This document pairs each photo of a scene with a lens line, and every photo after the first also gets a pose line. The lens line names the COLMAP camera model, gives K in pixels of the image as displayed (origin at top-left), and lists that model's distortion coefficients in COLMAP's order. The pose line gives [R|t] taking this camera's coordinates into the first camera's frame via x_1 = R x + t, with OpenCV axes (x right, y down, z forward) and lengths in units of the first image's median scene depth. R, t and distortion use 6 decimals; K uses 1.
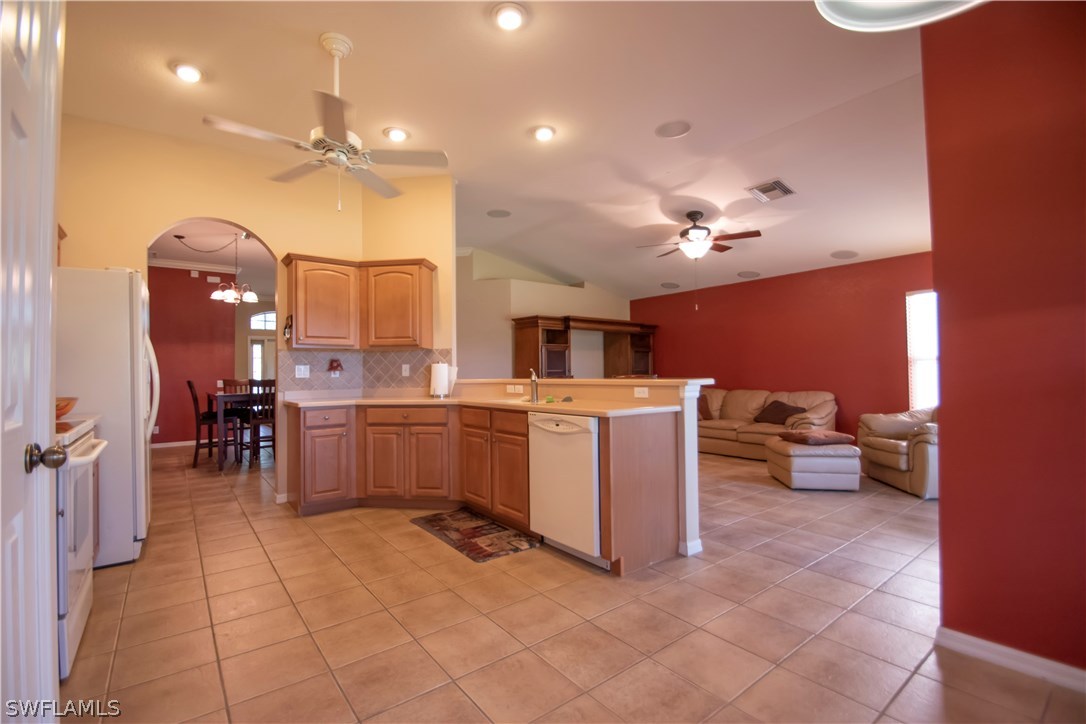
lens RADIAL K [[484.9, 0, 530.2], [0, 484.9, 363.9], [0, 0, 1]] dist [0.000559, -0.000356]
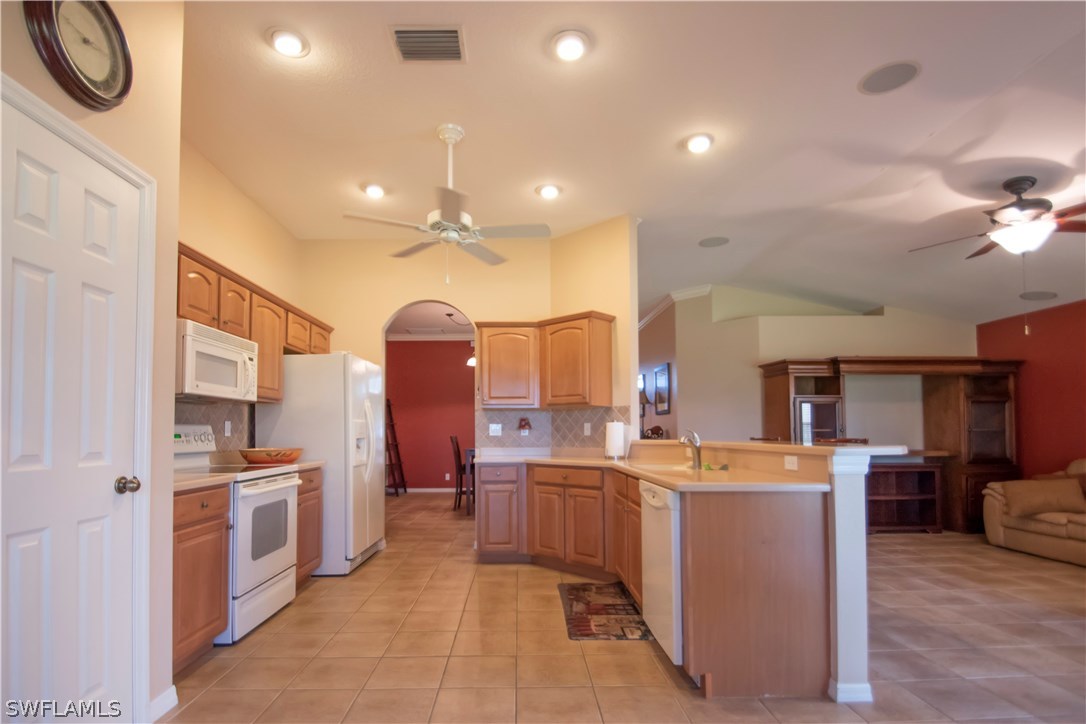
lens RADIAL K [[535.6, 0, 522.3], [0, 535.6, 416.1], [0, 0, 1]] dist [0.002697, -0.009457]
pose [[0.804923, -0.007810, -0.593328, 0.278573], [0.003596, 0.999959, -0.008284, -0.004731], [0.593368, 0.004534, 0.804918, 0.079913]]
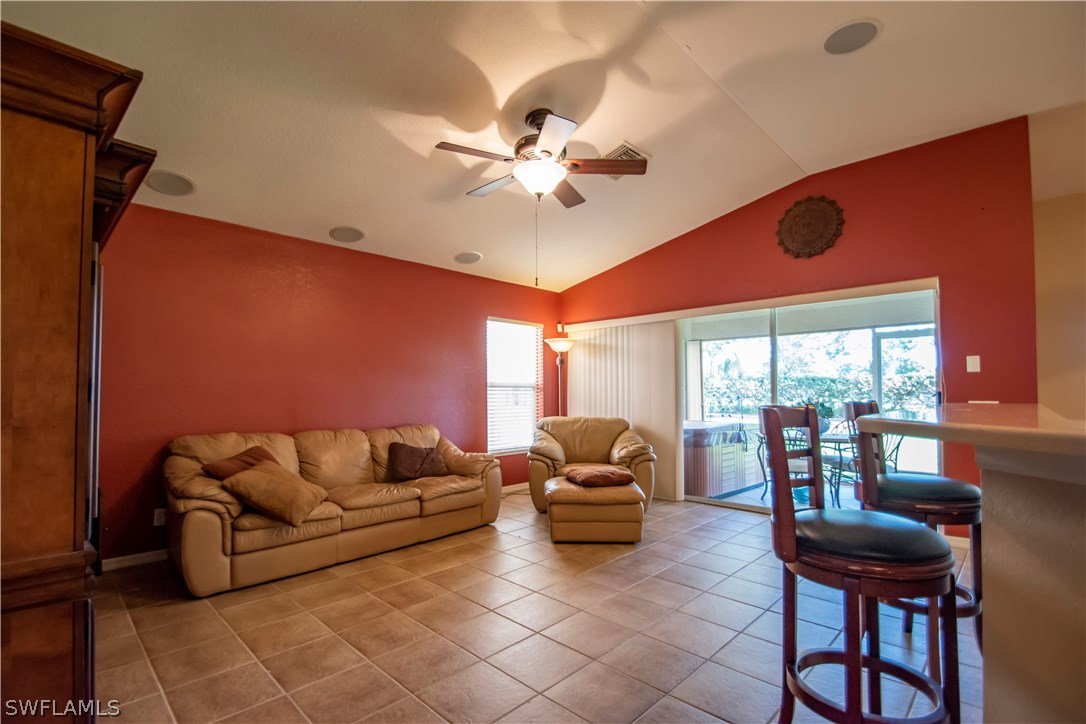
lens RADIAL K [[496.5, 0, 547.6], [0, 496.5, 382.1], [0, 0, 1]] dist [-0.001341, -0.000510]
pose [[-0.165114, 0.038406, 0.985526, -0.261233], [-0.014260, 0.999044, -0.041322, 0.028137], [-0.986171, -0.020876, -0.164409, 1.314532]]
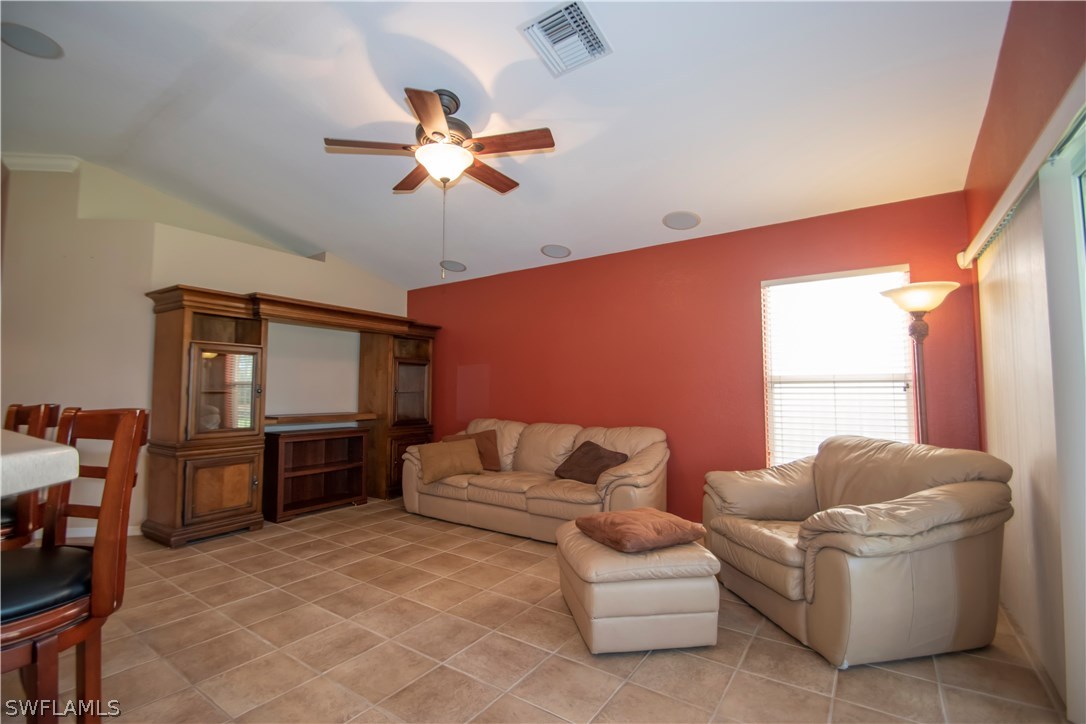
lens RADIAL K [[484.9, 0, 530.2], [0, 484.9, 363.9], [0, 0, 1]] dist [0.000559, -0.000356]
pose [[0.953728, 0.033362, 0.298815, 0.341468], [-0.020085, 0.998674, -0.047397, 0.005150], [-0.300000, 0.039202, 0.953133, 0.577826]]
